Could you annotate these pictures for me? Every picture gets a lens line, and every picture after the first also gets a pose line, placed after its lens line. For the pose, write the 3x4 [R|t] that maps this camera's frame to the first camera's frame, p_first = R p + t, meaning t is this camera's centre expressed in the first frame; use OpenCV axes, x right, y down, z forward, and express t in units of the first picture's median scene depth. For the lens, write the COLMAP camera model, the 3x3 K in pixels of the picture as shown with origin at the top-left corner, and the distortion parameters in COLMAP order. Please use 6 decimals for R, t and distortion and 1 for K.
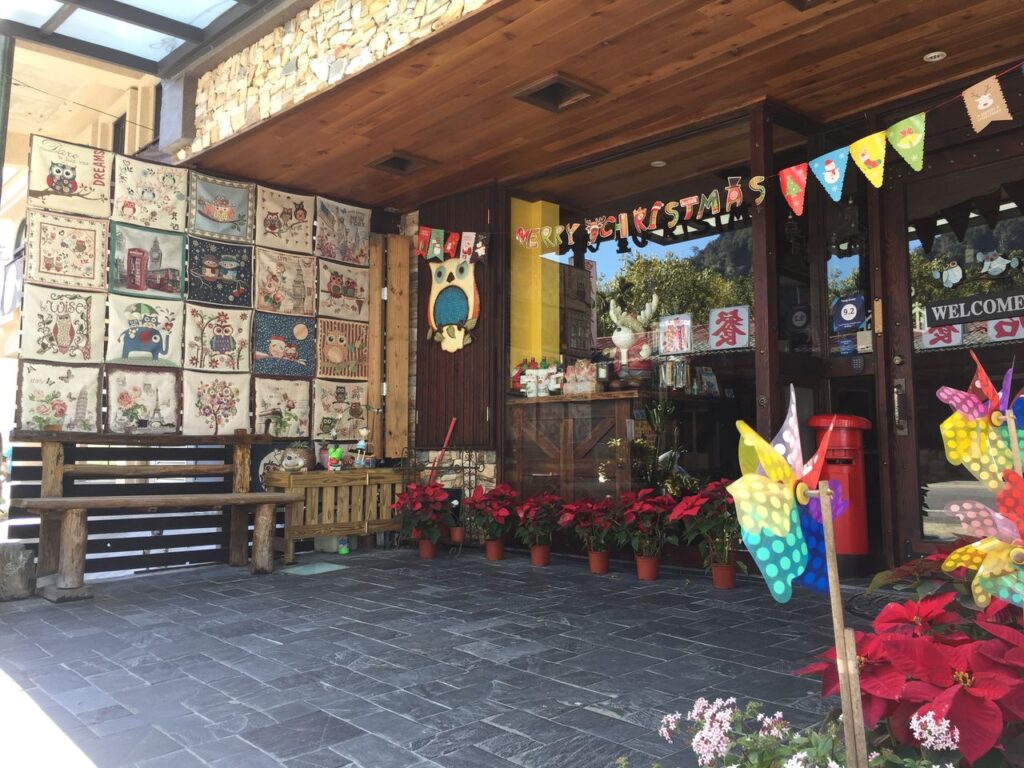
lens RADIAL K [[863.7, 0, 509.6], [0, 863.7, 384.5], [0, 0, 1]] dist [0.049664, -0.039995]
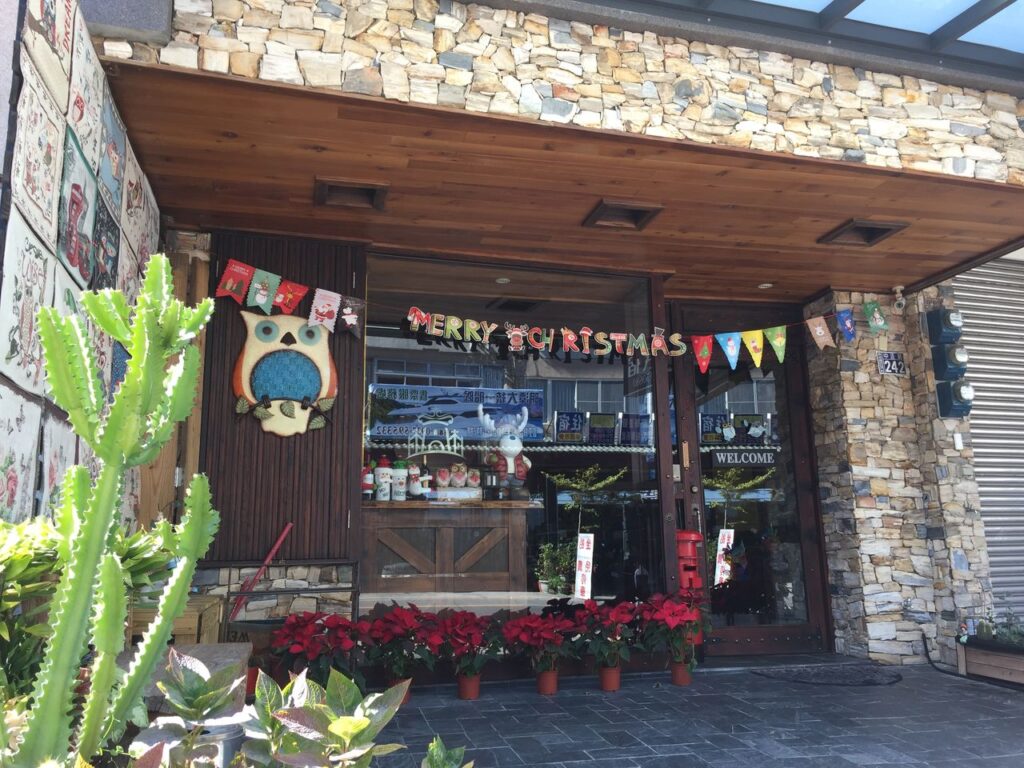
lens RADIAL K [[863.7, 0, 510.4], [0, 863.7, 384.5], [0, 0, 1]] dist [0.049664, -0.039995]
pose [[0.476889, 0.158319, 0.864588, -0.680625], [-0.058149, 0.987172, -0.148693, 0.021433], [-0.877038, 0.020635, 0.479977, 0.483572]]
